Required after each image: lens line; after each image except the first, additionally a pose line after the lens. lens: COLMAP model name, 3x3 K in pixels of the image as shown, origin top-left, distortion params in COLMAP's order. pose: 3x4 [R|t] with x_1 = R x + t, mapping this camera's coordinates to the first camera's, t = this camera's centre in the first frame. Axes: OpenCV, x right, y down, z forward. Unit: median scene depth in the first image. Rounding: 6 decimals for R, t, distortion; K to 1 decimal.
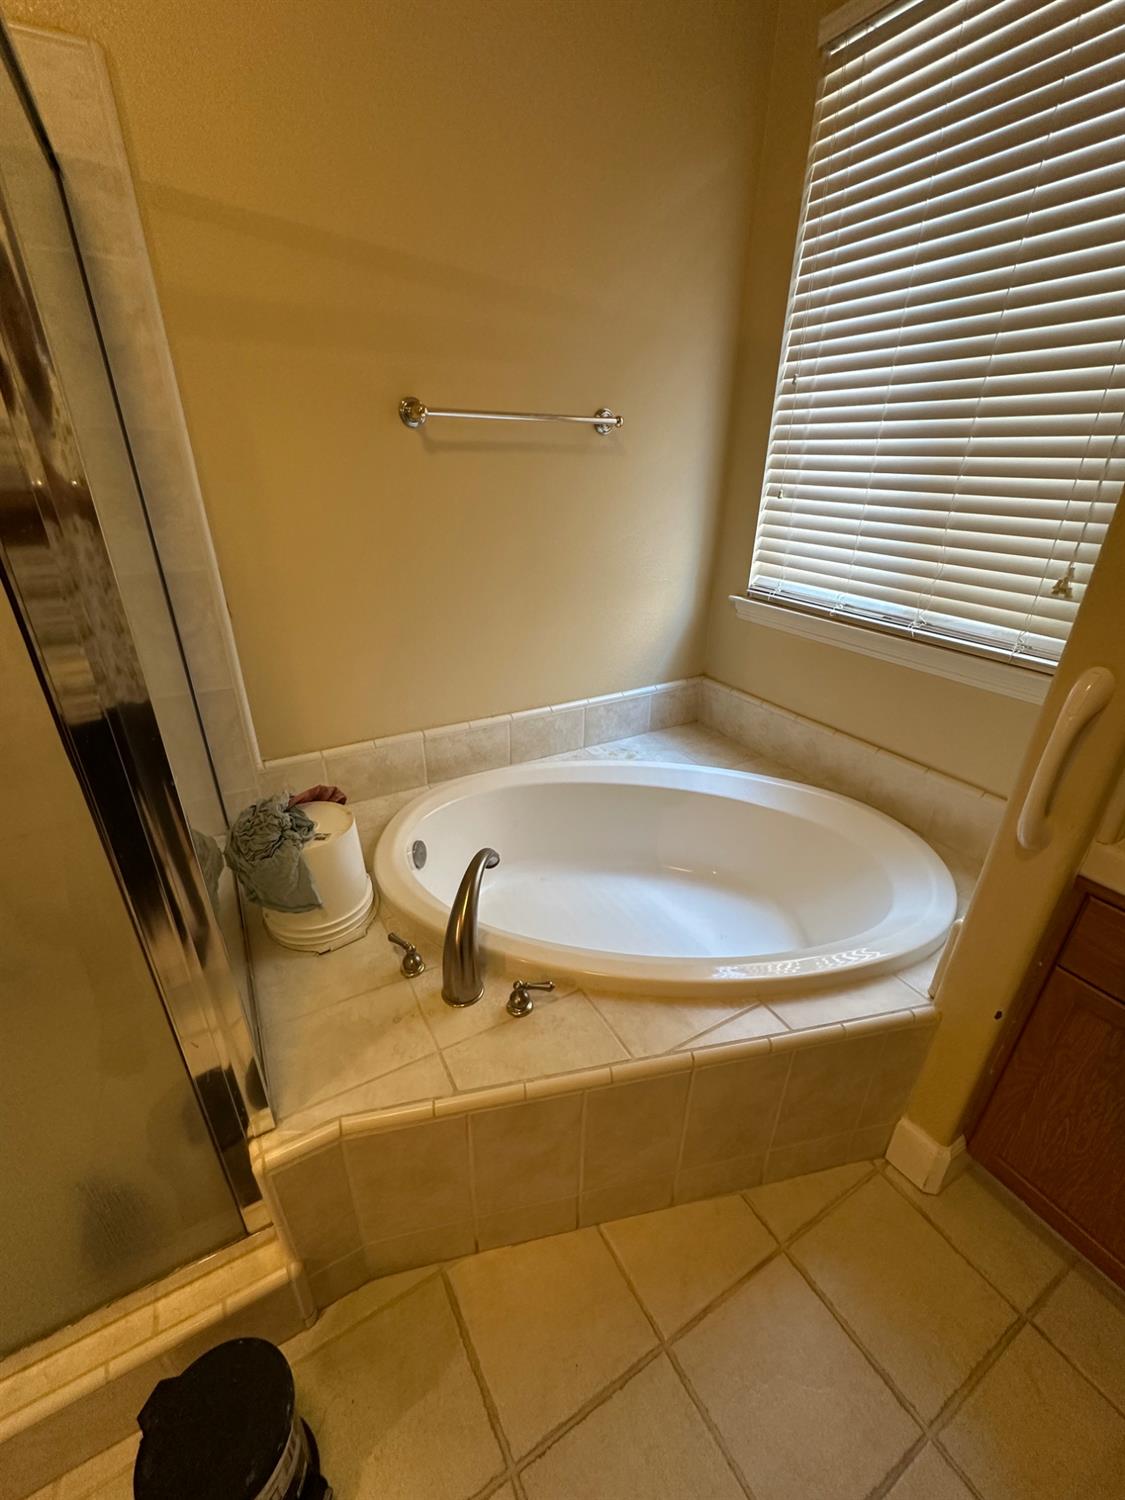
lens RADIAL K [[616.5, 0, 562.5], [0, 616.5, 750.0], [0, 0, 1]] dist [-0.000732, 0.000216]
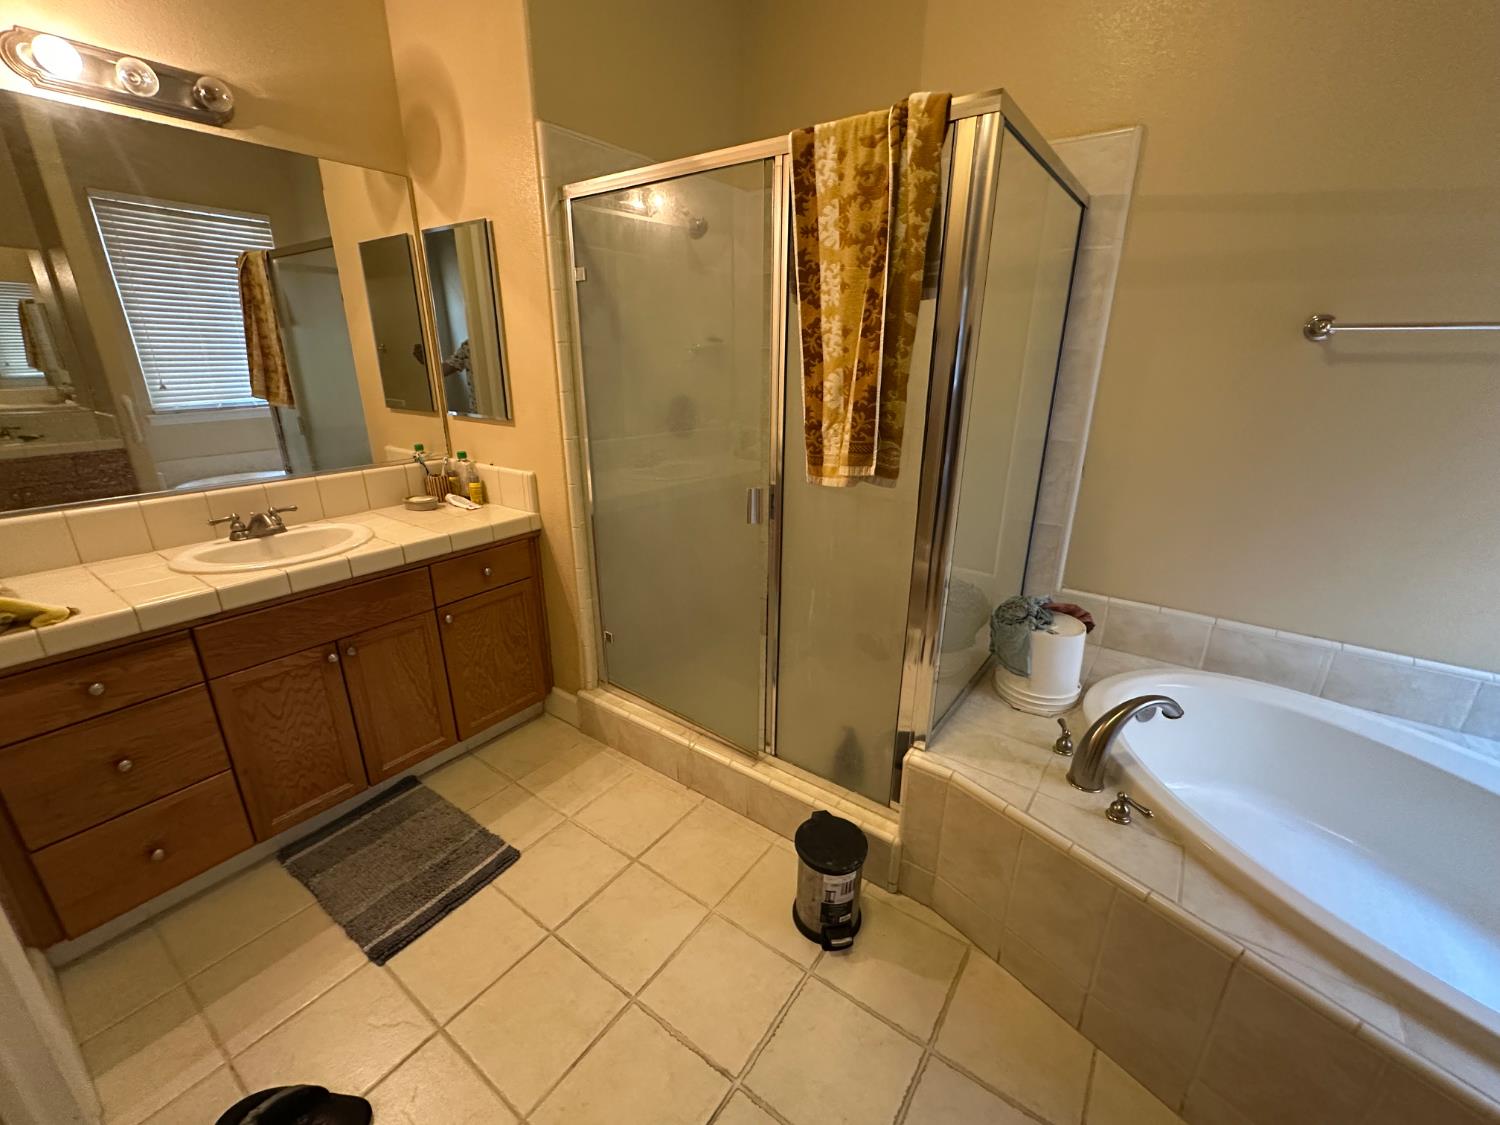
lens RADIAL K [[616.5, 0, 750.0], [0, 616.5, 562.5], [0, 0, 1]] dist [-0.000732, 0.000216]
pose [[0.407818, 0.282725, -0.868188, 0.475199], [-0.393269, 0.912523, 0.112430, 0.110158], [0.824029, 0.295581, 0.483331, -0.251340]]
